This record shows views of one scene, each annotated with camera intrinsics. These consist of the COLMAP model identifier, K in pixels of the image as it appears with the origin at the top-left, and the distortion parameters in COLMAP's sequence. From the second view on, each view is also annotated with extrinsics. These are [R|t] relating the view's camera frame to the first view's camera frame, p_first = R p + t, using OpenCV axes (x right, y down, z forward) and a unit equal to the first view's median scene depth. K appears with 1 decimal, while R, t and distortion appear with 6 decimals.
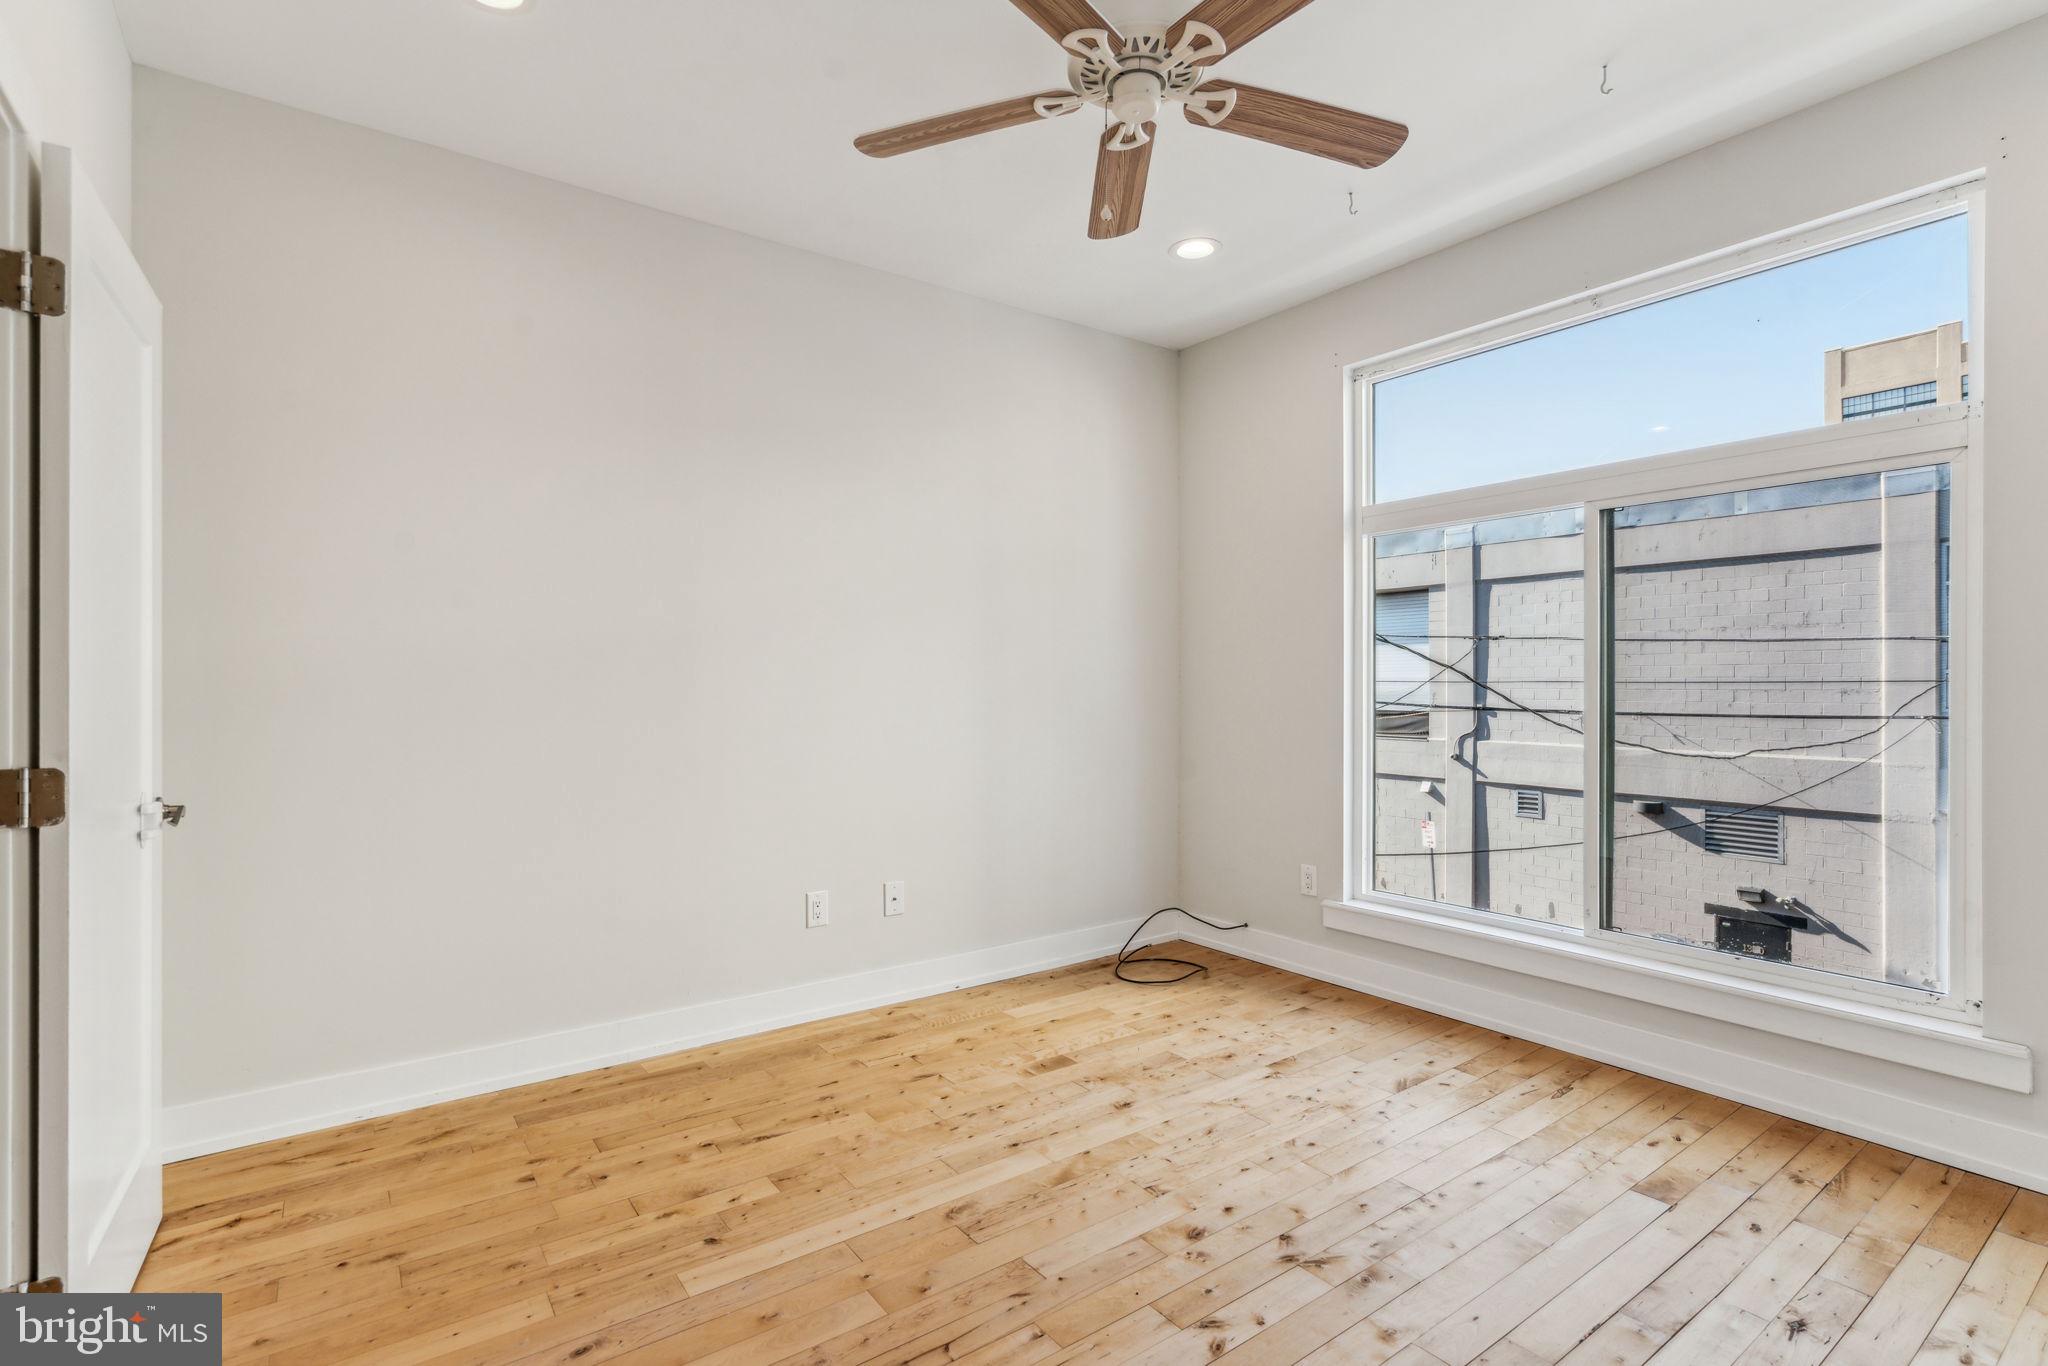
lens RADIAL K [[943.6, 0, 1023.4], [0, 943.6, 687.4], [0, 0, 1]] dist [0.002585, 0.000619]
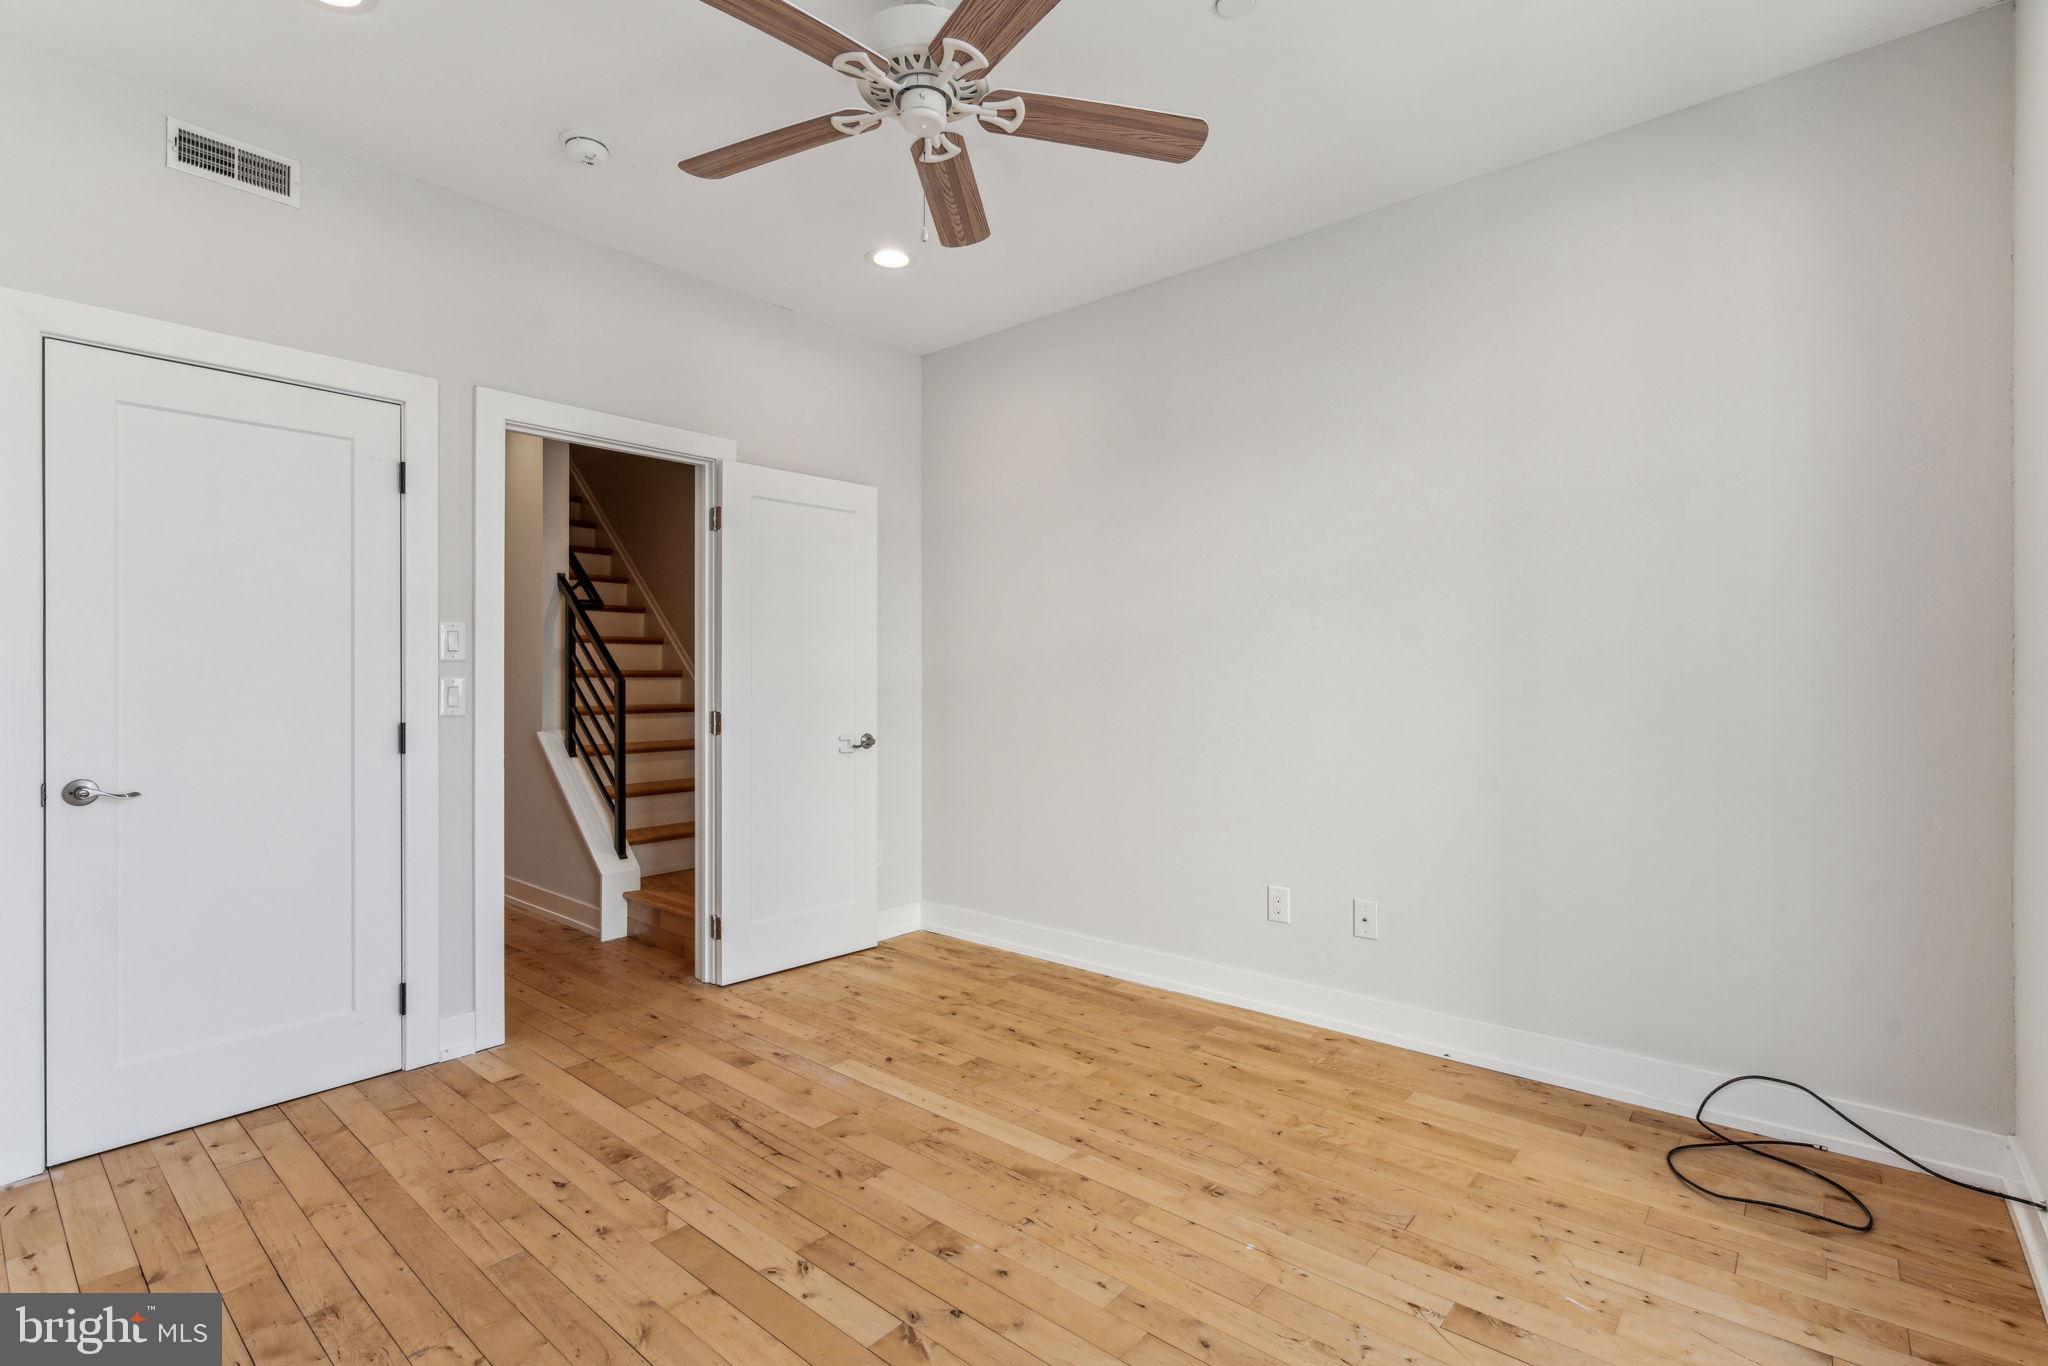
lens RADIAL K [[943.6, 0, 1022.0], [0, 943.6, 679.6], [0, 0, 1]] dist [0.002585, 0.000619]
pose [[0.242084, -0.001225, -0.970255, 0.887815], [0.000640, 0.999999, -0.001103, 0.003412], [0.970255, -0.000354, 0.242084, 0.667306]]
